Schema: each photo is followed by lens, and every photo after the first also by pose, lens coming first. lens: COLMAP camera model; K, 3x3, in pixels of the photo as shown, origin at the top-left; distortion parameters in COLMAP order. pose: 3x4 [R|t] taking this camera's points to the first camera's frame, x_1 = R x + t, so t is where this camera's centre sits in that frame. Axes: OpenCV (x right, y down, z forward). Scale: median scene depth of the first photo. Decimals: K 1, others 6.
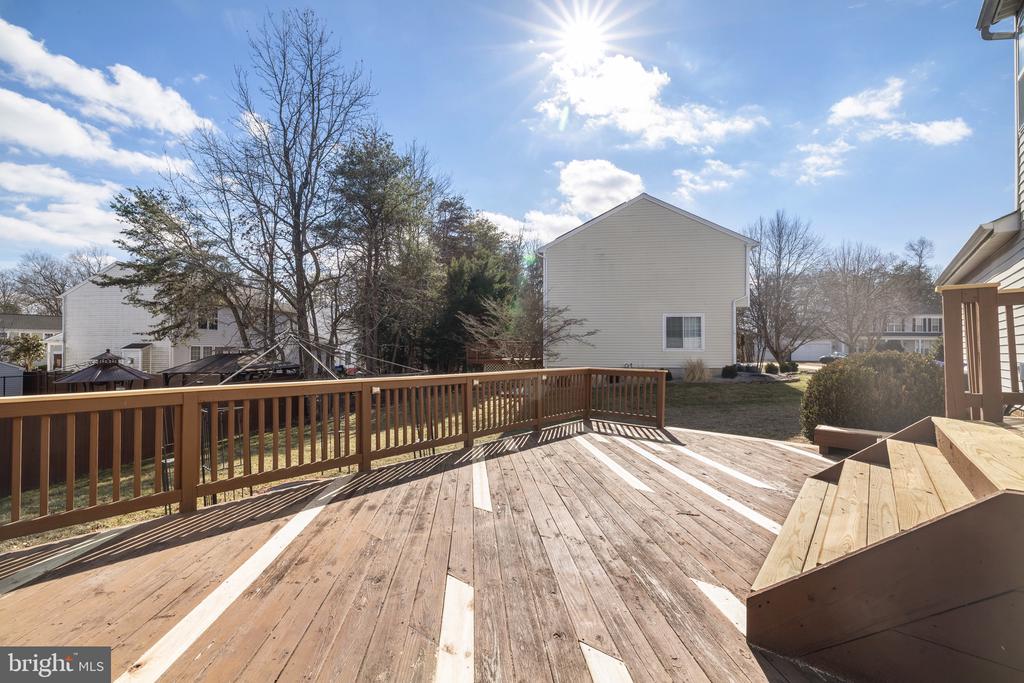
lens RADIAL K [[432.9, 0, 507.9], [0, 432.9, 341.6], [0, 0, 1]] dist [0.011037, -0.000135]
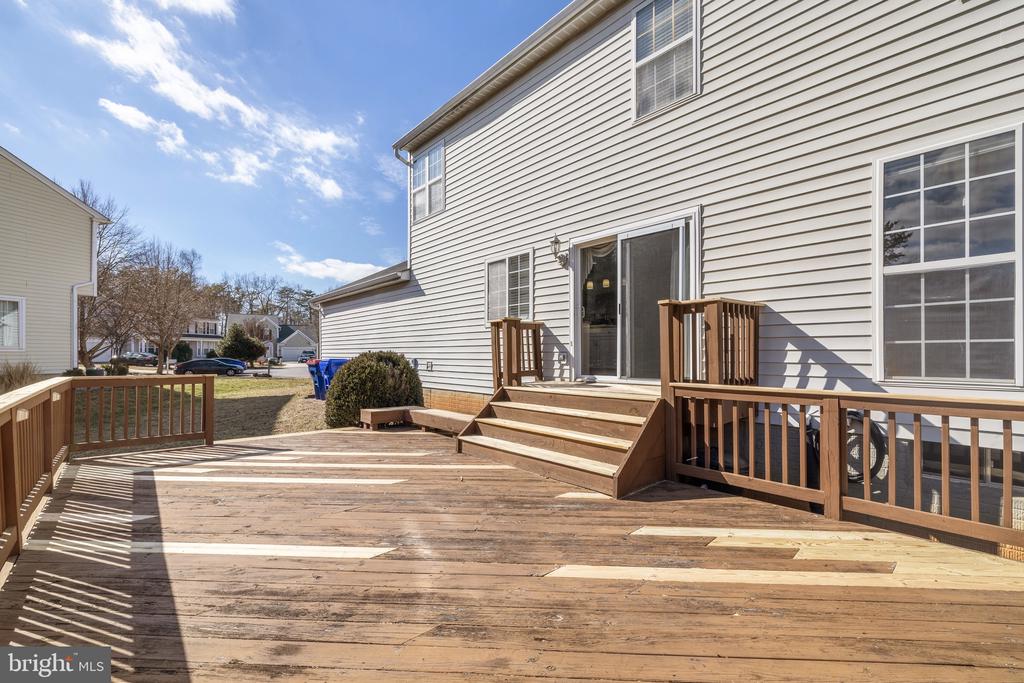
lens RADIAL K [[432.9, 0, 510.9], [0, 432.9, 346.0], [0, 0, 1]] dist [0.011037, -0.000135]
pose [[0.141993, 0.012601, 0.989787, -0.139533], [-0.022654, 0.999698, -0.009477, 0.003067], [-0.989608, -0.021077, 0.142236, 0.116995]]
